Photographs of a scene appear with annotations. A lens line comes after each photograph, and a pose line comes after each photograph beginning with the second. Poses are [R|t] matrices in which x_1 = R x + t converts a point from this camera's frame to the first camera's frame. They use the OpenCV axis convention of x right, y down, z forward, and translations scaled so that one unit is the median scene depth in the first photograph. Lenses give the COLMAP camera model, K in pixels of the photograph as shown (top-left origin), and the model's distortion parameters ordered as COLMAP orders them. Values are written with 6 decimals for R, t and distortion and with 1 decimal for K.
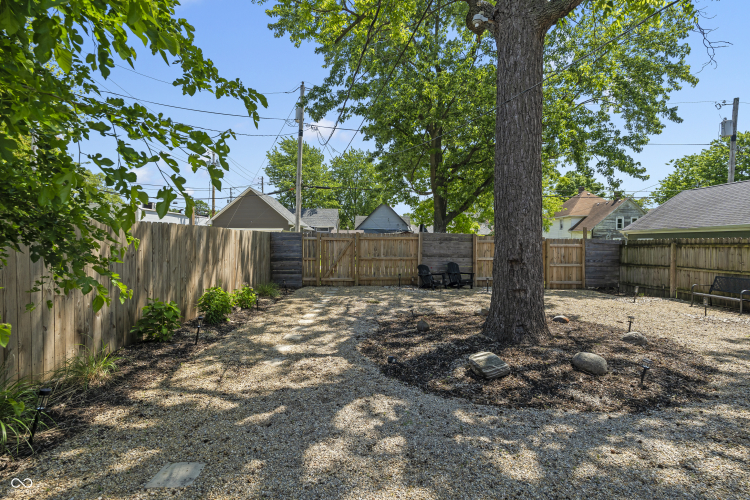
lens RADIAL K [[383.1, 0, 356.9], [0, 383.1, 249.3], [0, 0, 1]] dist [-0.000964, 0.000341]
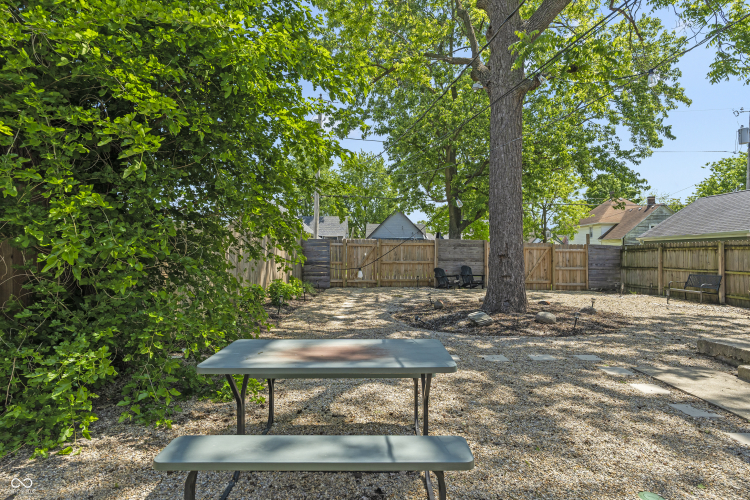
lens RADIAL K [[453.6, 0, 341.0], [0, 453.6, 252.2], [0, 0, 1]] dist [-0.004394, -0.003924]
pose [[0.999002, -0.000763, -0.044660, -0.050499], [-0.000336, 0.999697, -0.024593, 0.026106], [0.044665, 0.024583, 0.998699, -0.316481]]
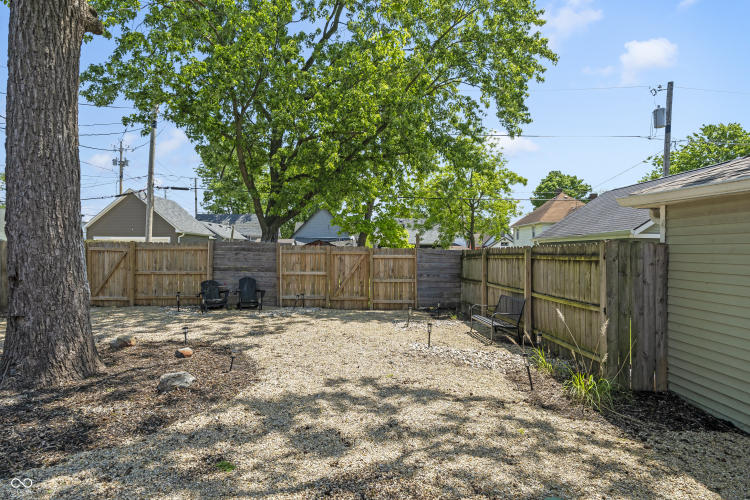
lens RADIAL K [[429.3, 0, 375.0], [0, 429.3, 250.0], [0, 0, 1]] dist [-0.000942, -0.000822]
pose [[0.999970, -0.001275, -0.007578, 0.500261], [0.001084, 0.999685, -0.025076, -0.000924], [0.007607, 0.025067, 0.999657, 0.080603]]
